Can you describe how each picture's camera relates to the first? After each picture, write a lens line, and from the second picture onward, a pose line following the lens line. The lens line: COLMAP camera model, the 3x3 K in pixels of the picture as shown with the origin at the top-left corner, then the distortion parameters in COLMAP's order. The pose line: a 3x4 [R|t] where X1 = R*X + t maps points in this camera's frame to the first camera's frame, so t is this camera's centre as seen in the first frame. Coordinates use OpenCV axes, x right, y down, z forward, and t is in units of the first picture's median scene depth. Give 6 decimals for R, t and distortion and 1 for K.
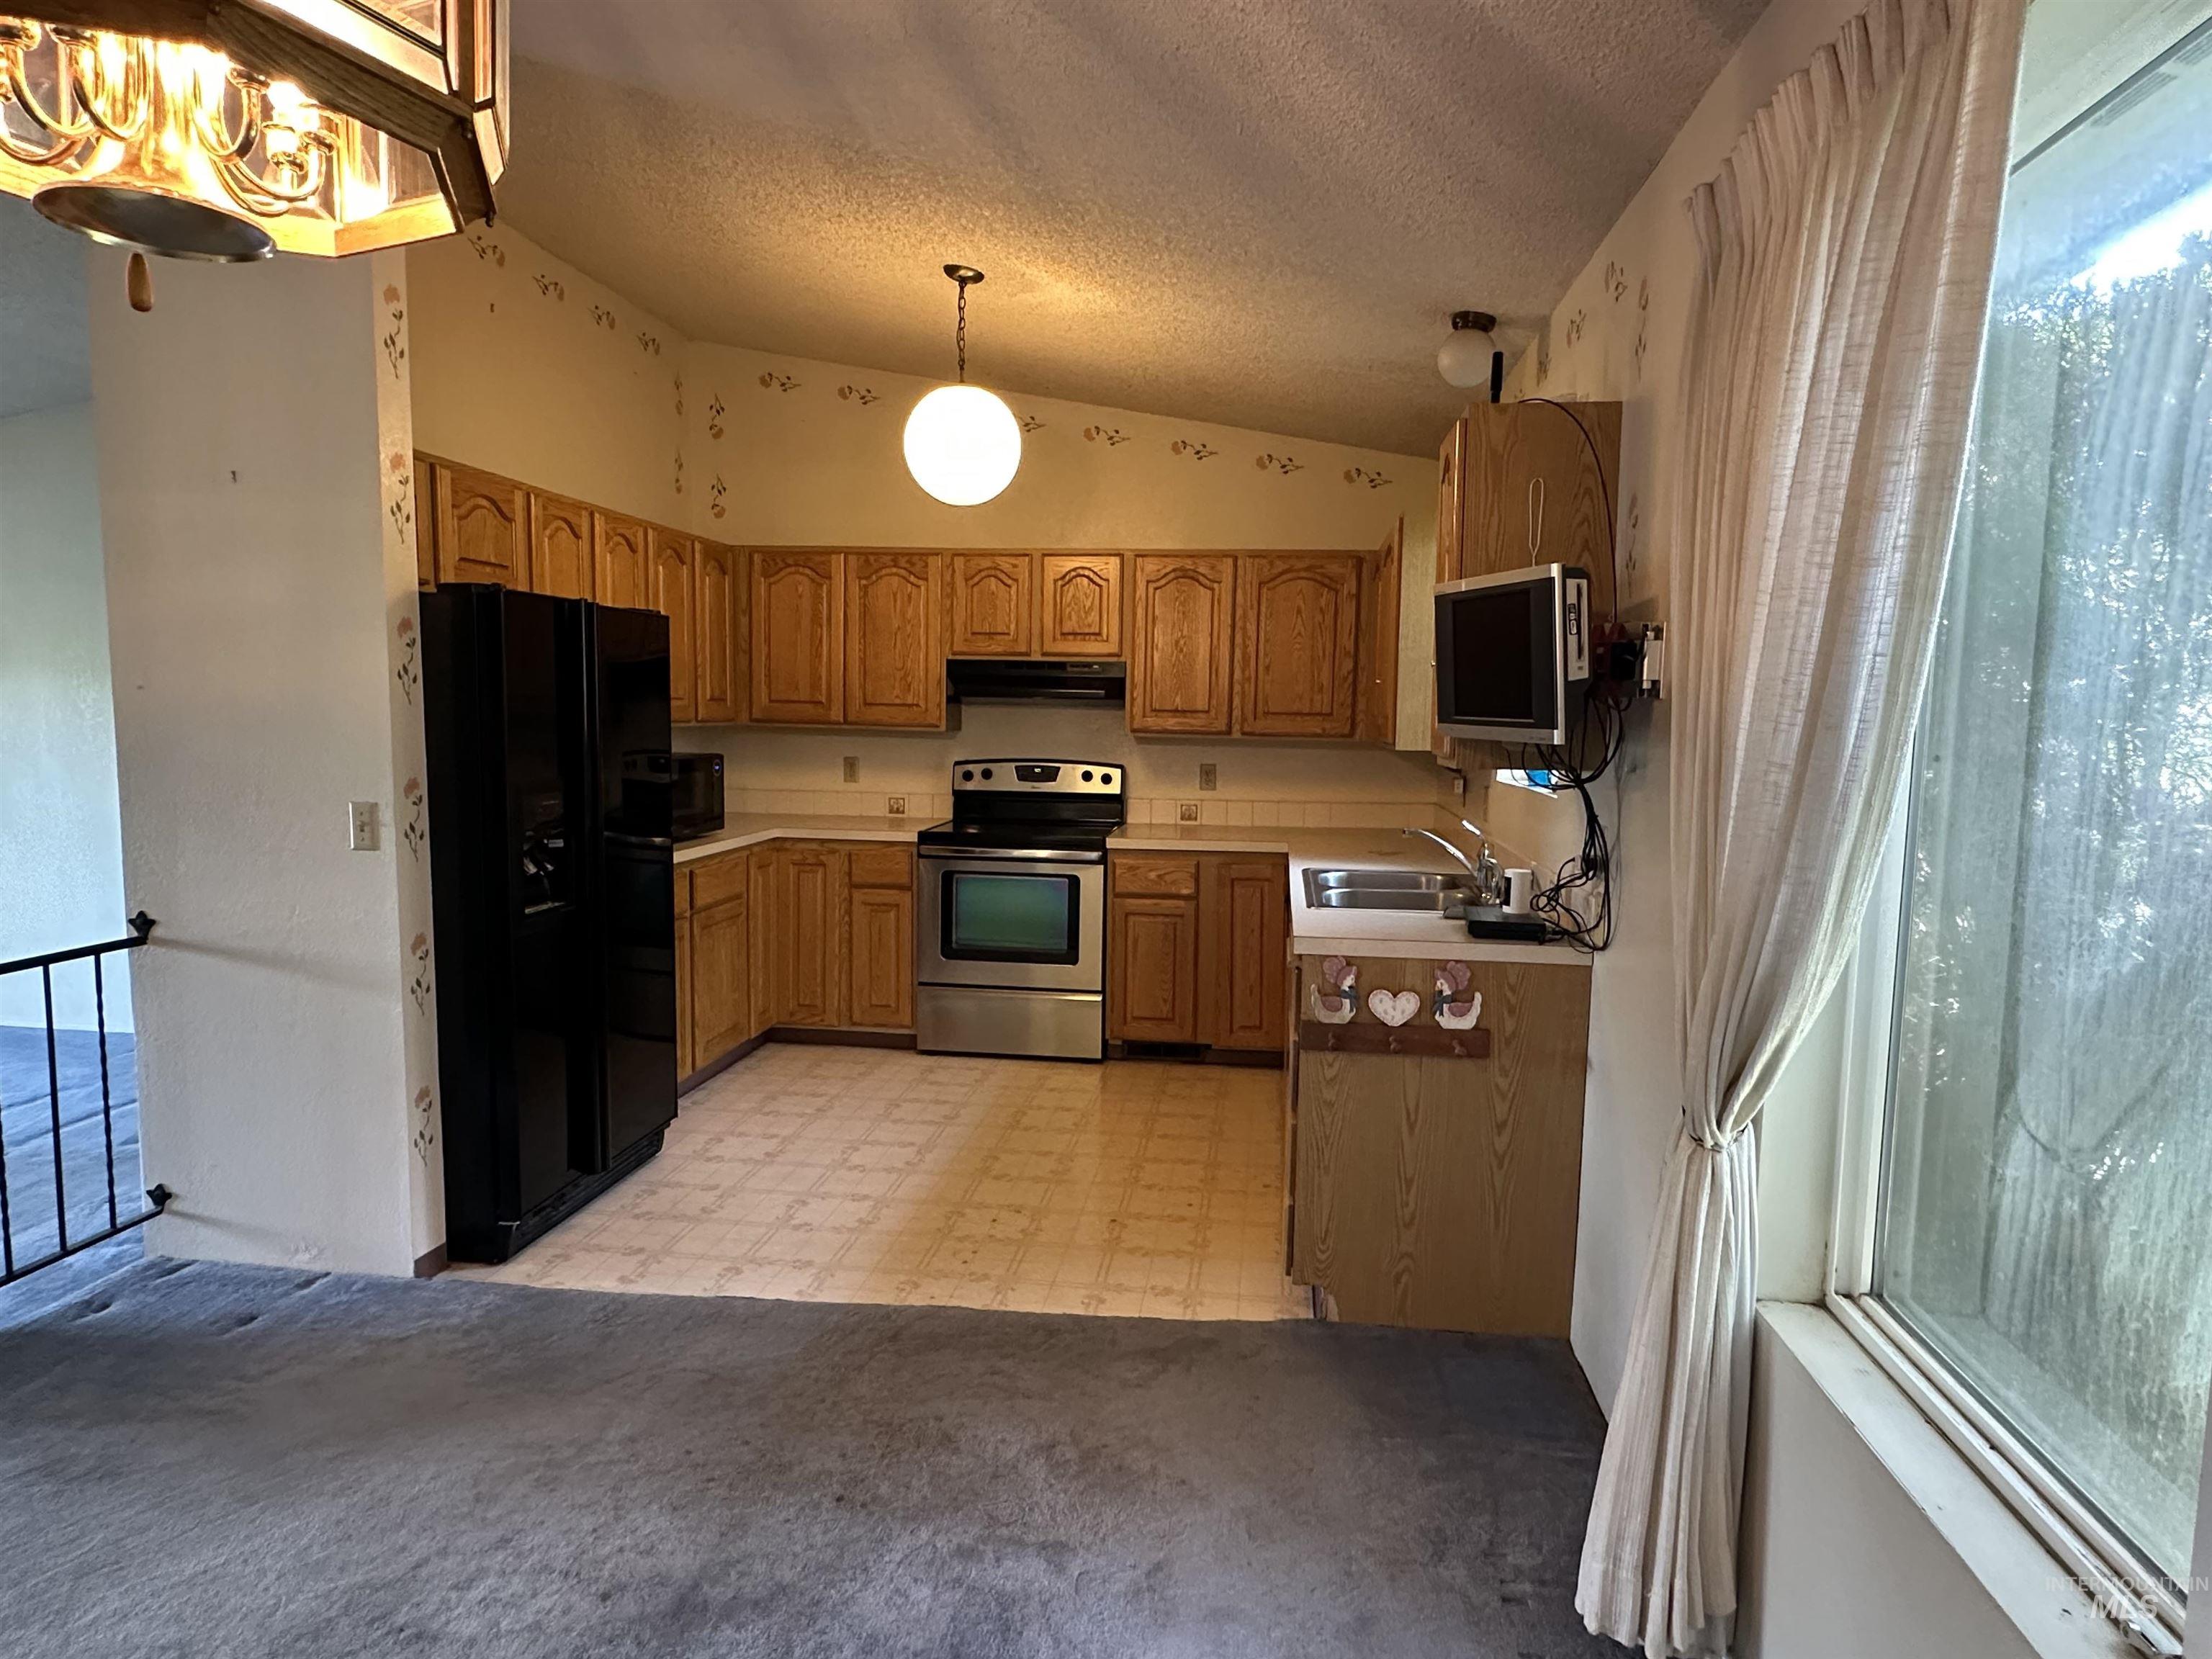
lens RADIAL K [[1285.1, 0, 1105.9], [0, 1285.1, 838.6], [0, 0, 1]] dist [-0.003575, -0.001197]
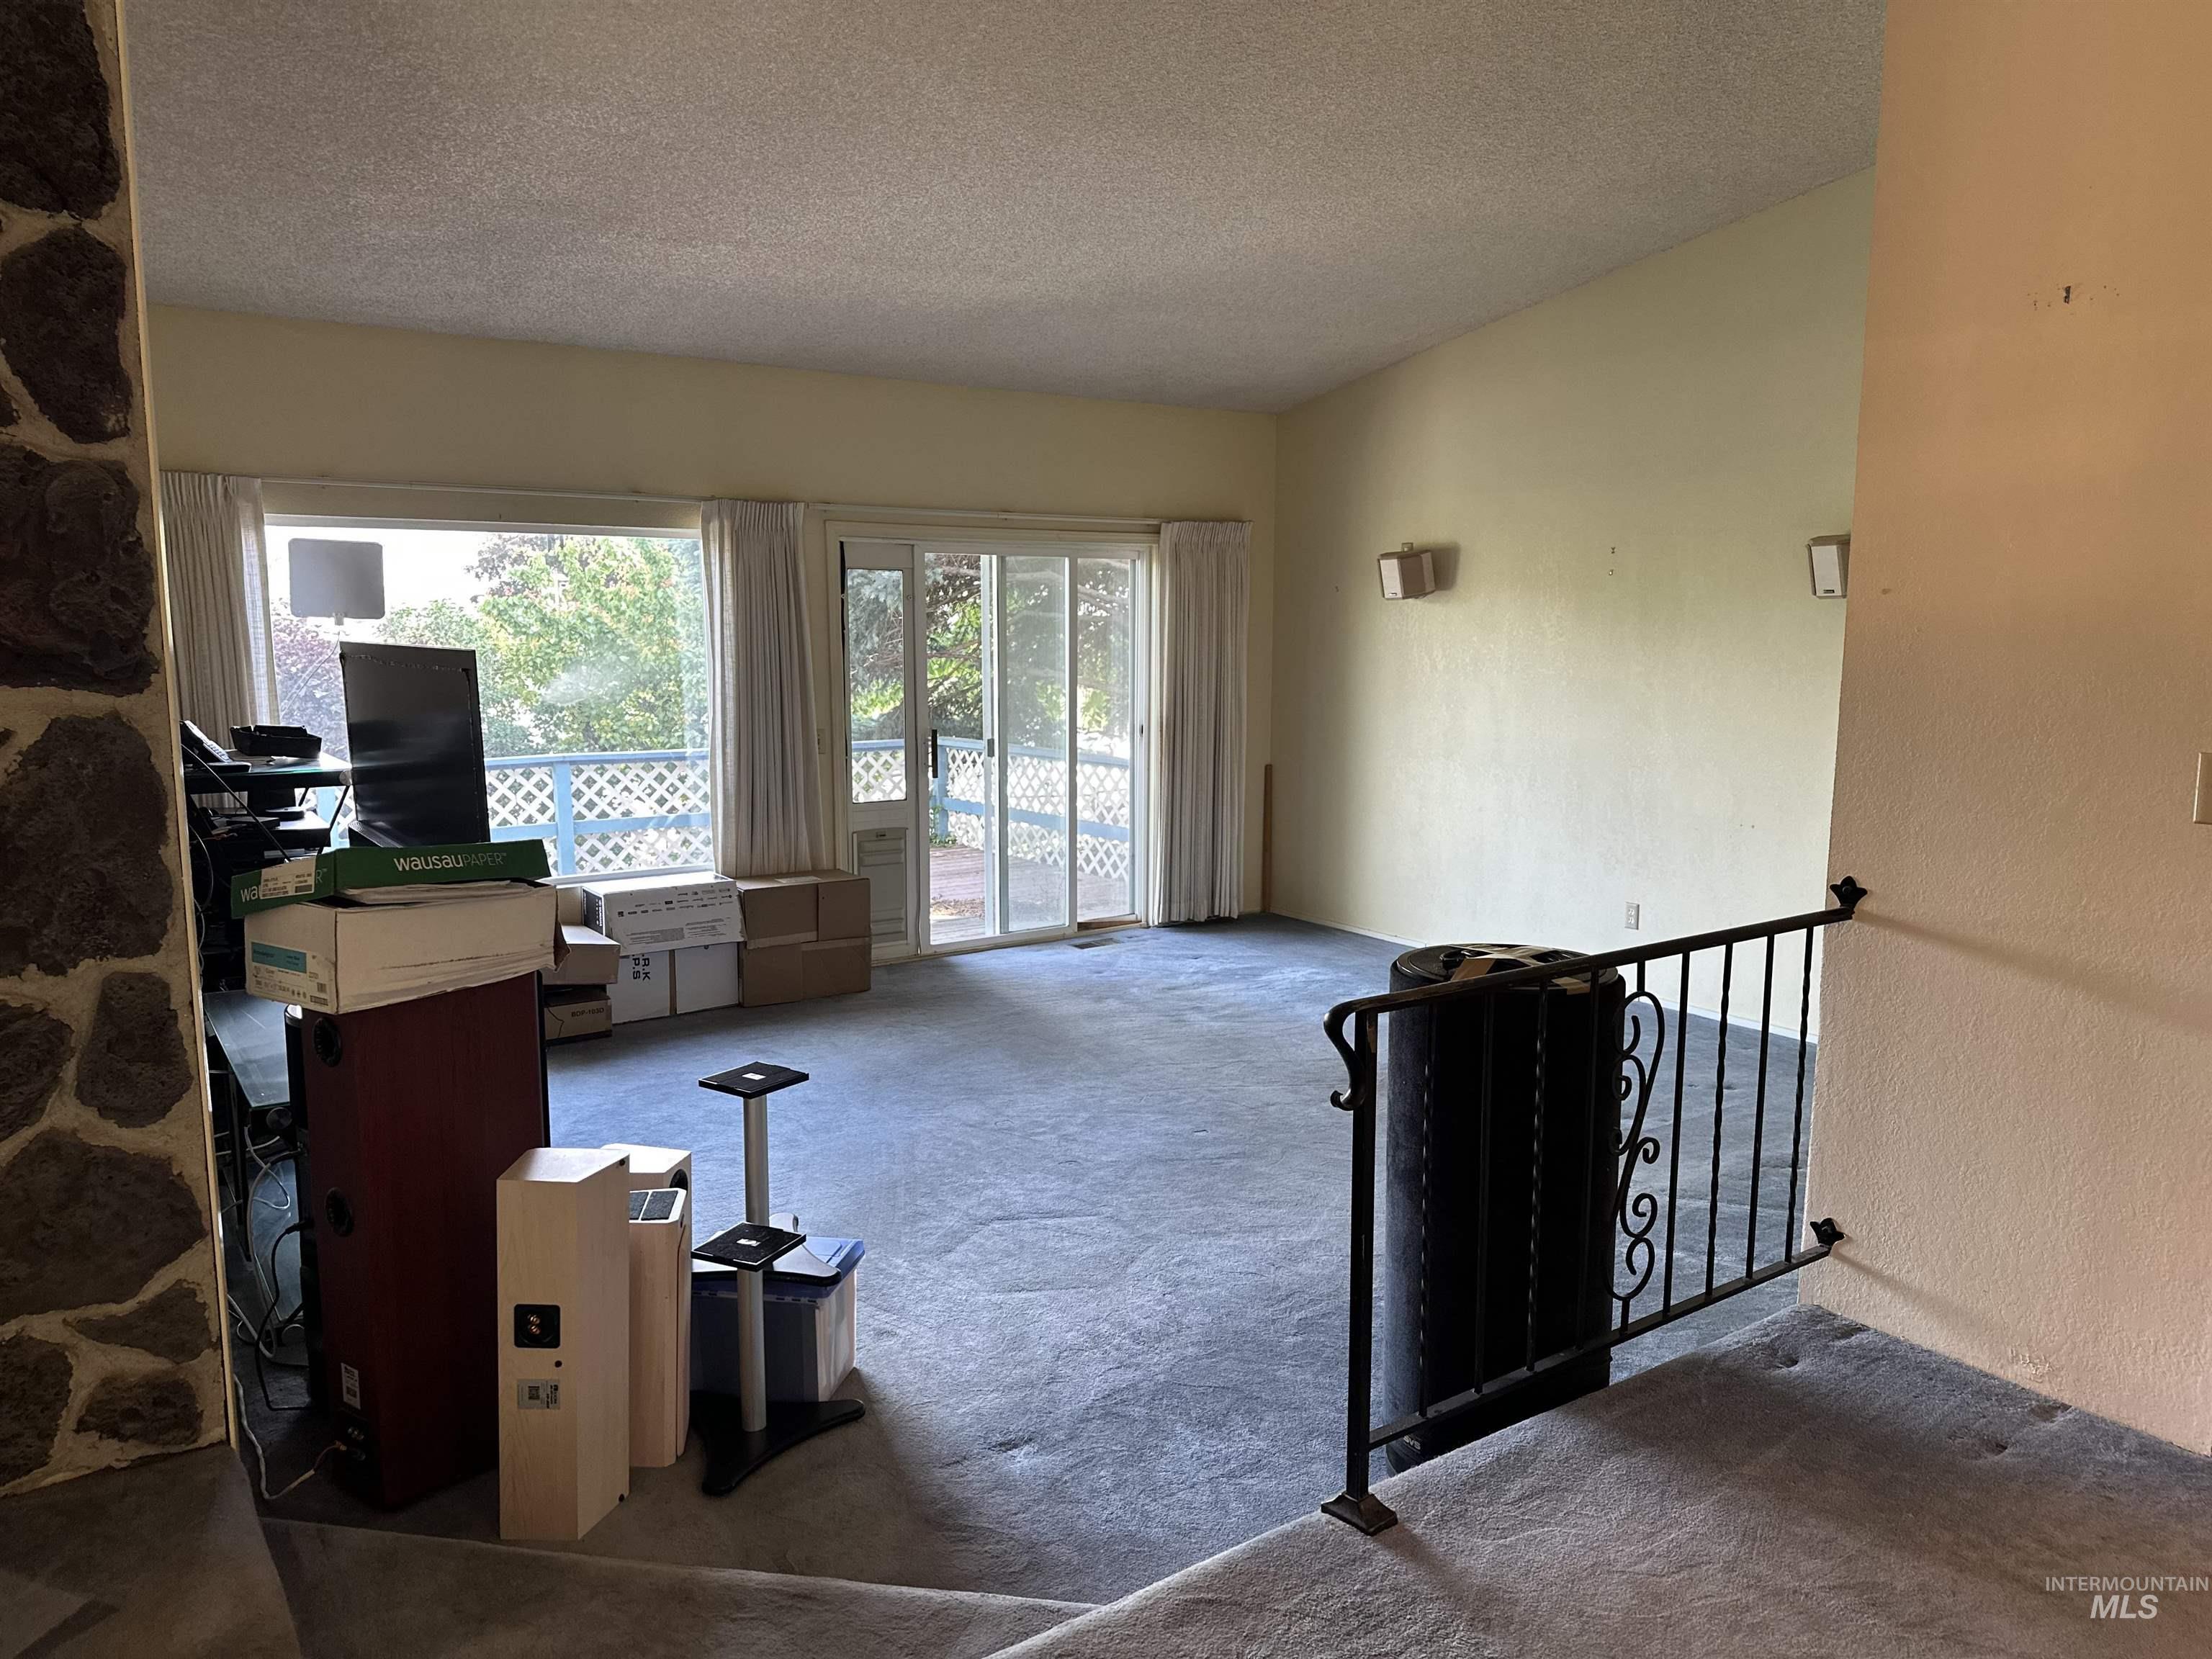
lens RADIAL K [[1551.5, 0, 1101.8], [0, 1551.5, 836.9], [0, 0, 1]] dist [0.044277, -0.051944]
pose [[0.677158, 0.089468, -0.730378, -0.333628], [-0.065765, 0.995967, 0.061028, 0.003052], [0.732893, 0.006708, 0.680311, 0.003091]]
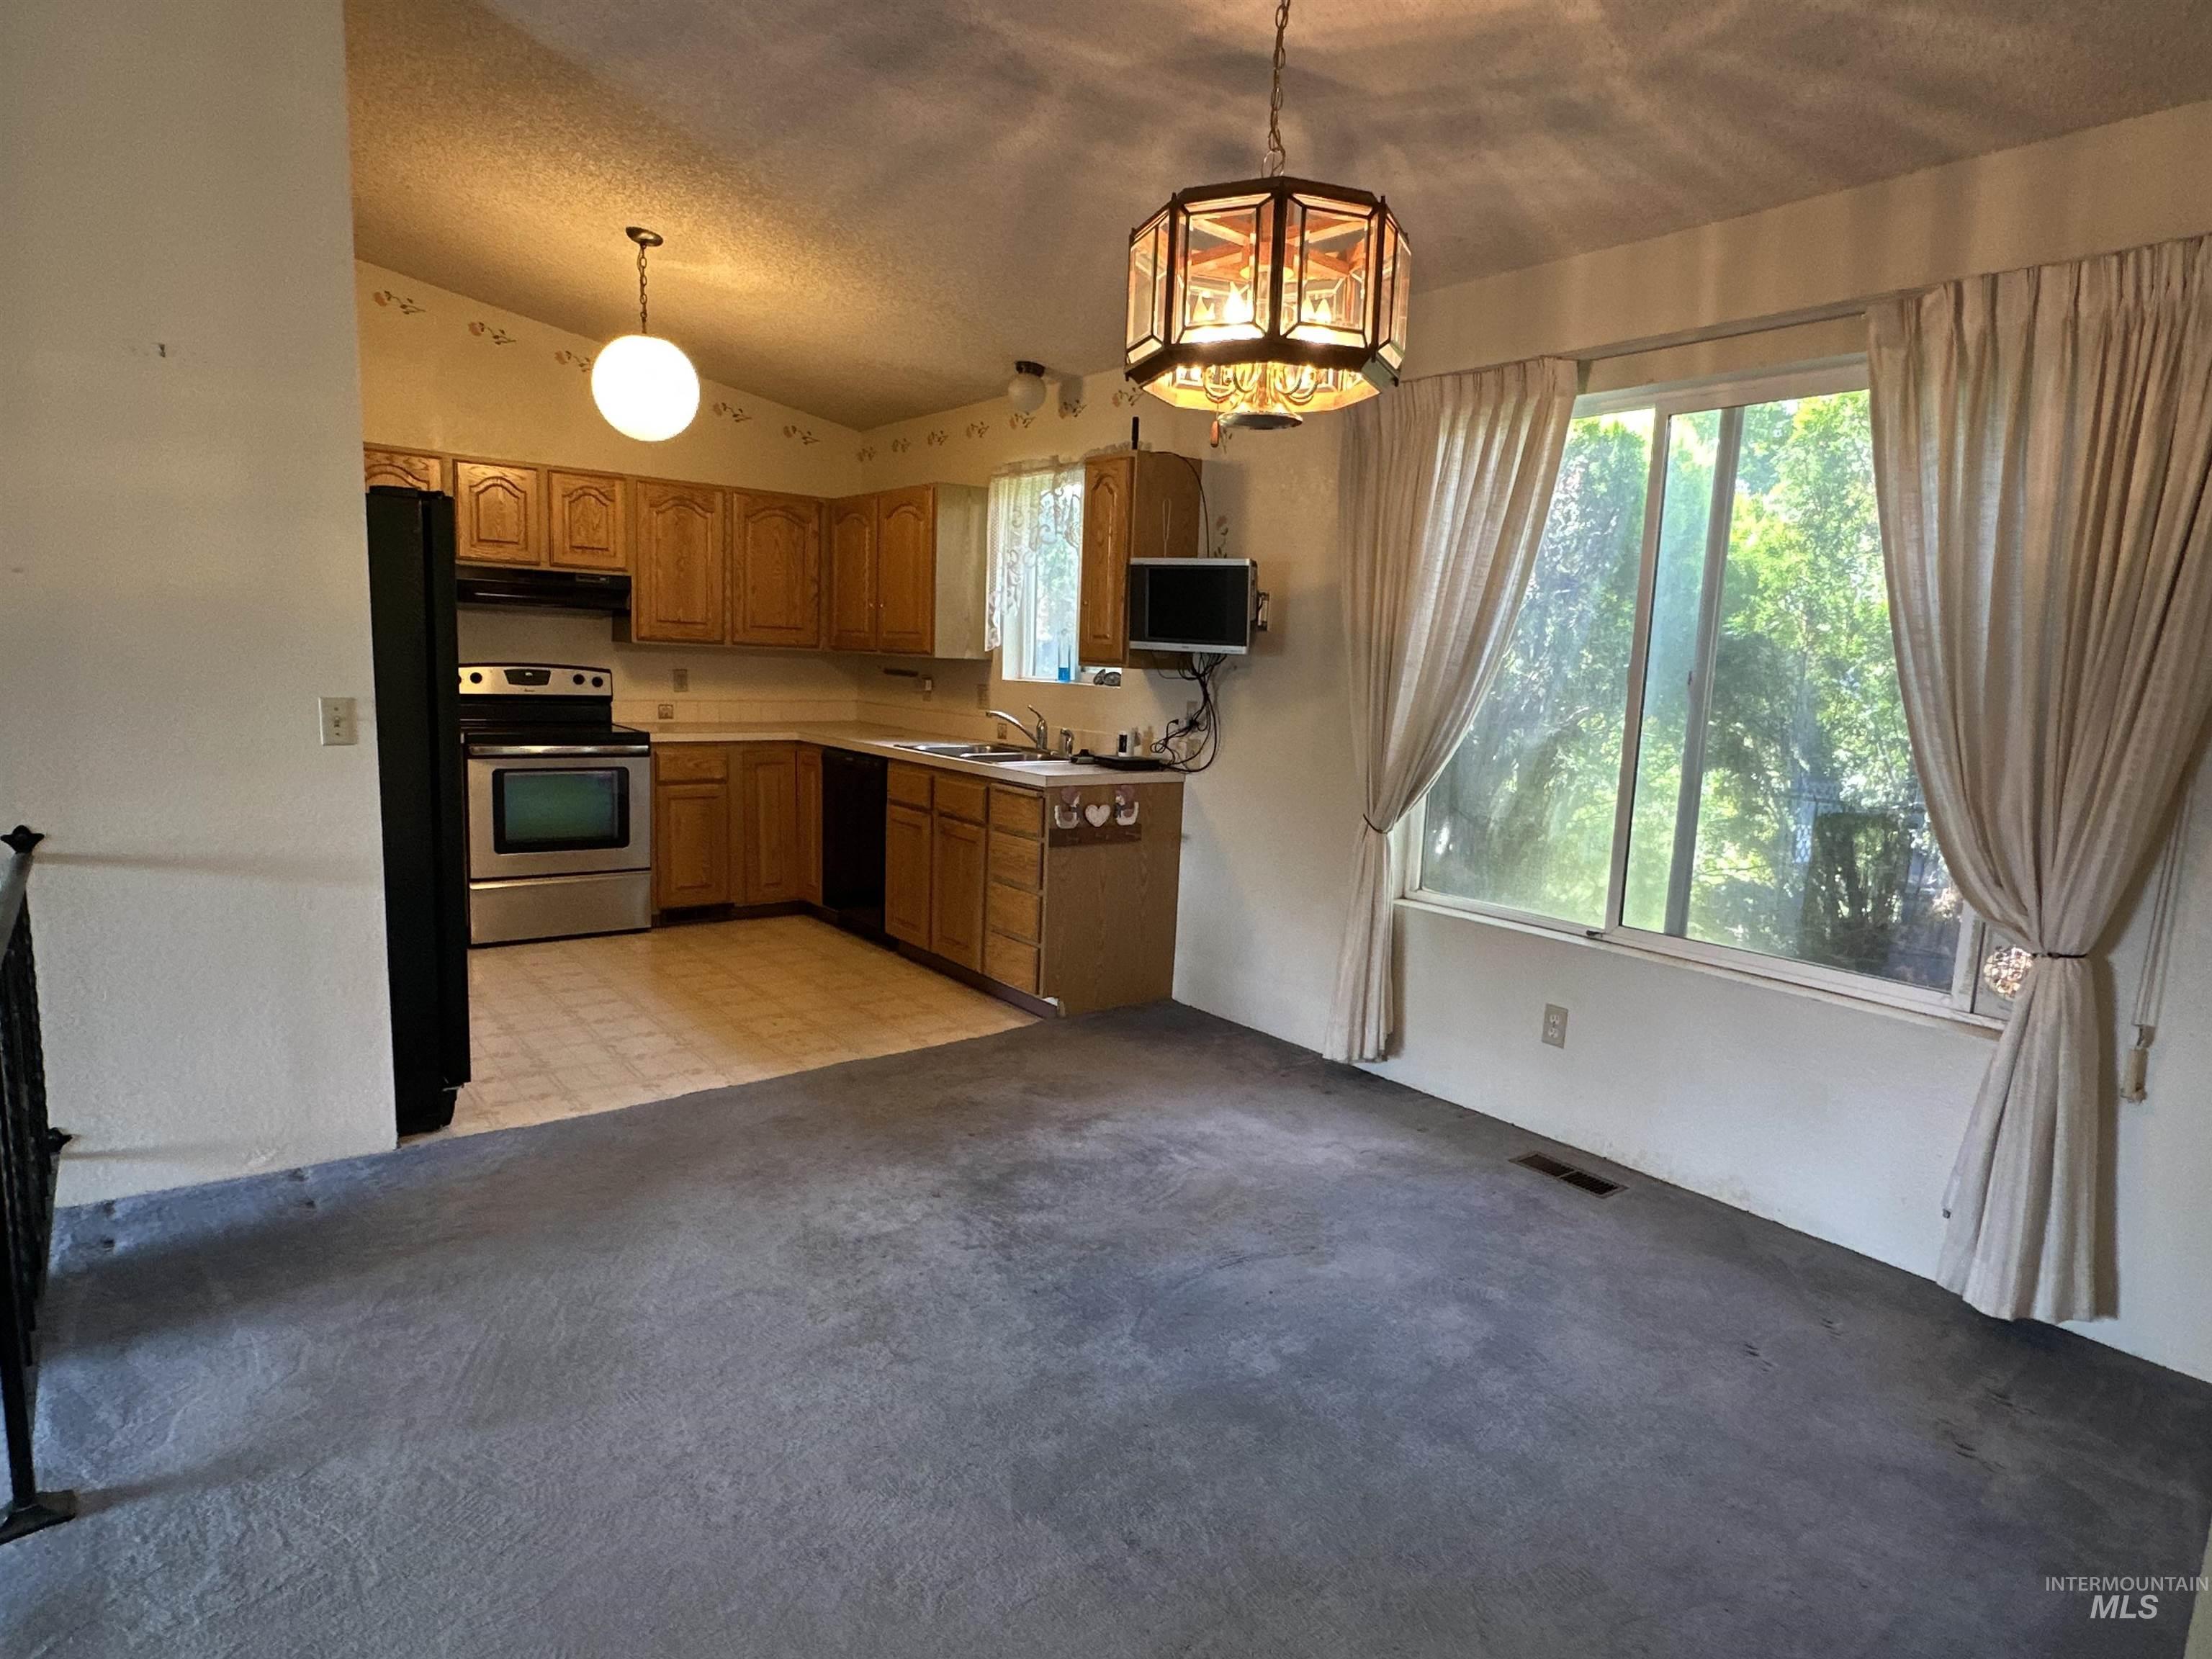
lens RADIAL K [[1285.1, 0, 1107.8], [0, 1285.1, 845.0], [0, 0, 1]] dist [-0.003575, -0.001197]
pose [[0.708289, -0.091984, 0.699904, -0.777281], [0.041290, 0.995175, 0.089006, 0.020252], [-0.704714, -0.034143, 0.708670, -0.146514]]
